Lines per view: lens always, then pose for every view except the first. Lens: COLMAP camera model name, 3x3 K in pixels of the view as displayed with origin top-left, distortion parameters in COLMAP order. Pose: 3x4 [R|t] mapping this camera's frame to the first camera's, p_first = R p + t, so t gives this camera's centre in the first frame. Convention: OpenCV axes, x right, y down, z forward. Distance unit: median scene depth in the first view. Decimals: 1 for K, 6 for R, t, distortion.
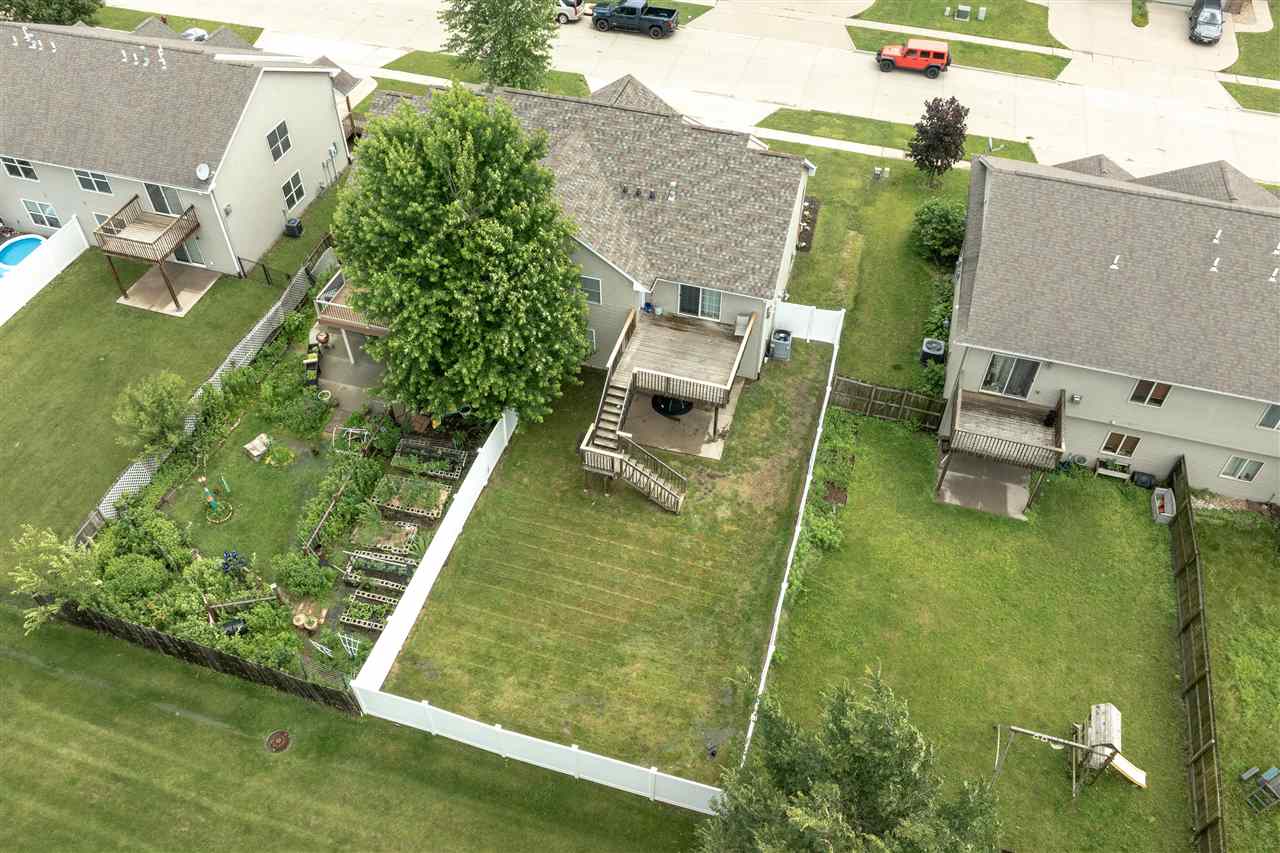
lens RADIAL K [[977.3, 0, 640.0], [0, 977.3, 426.5], [0, 0, 1]] dist [0.000058, -0.000396]
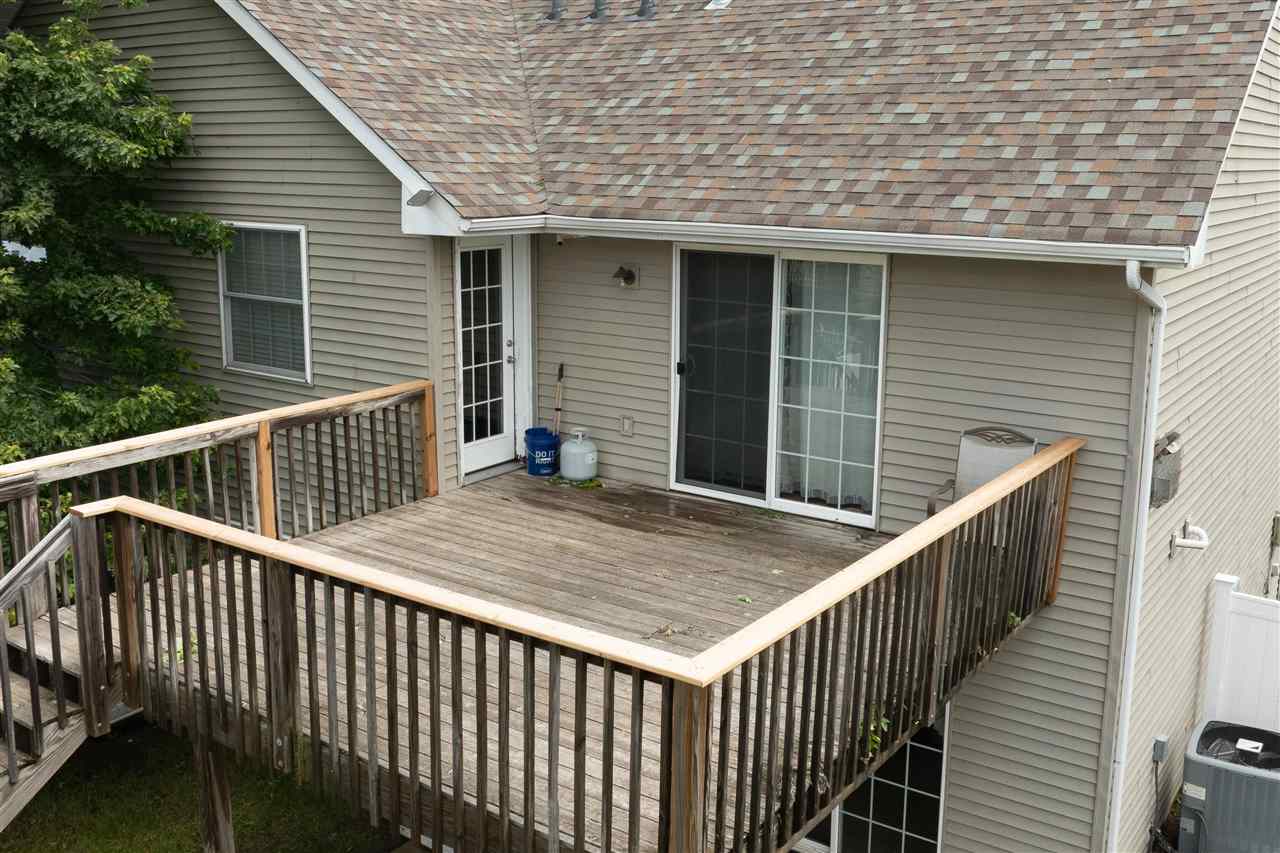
lens RADIAL K [[1228.1, 0, 640.0], [0, 1228.1, 426.5], [0, 0, 1]] dist [-0.000683, -0.004872]
pose [[0.952588, 0.068534, -0.296444, 0.106008], [-0.227370, 0.807774, -0.543879, 0.010837], [0.202185, 0.585495, 0.785059, 0.799977]]
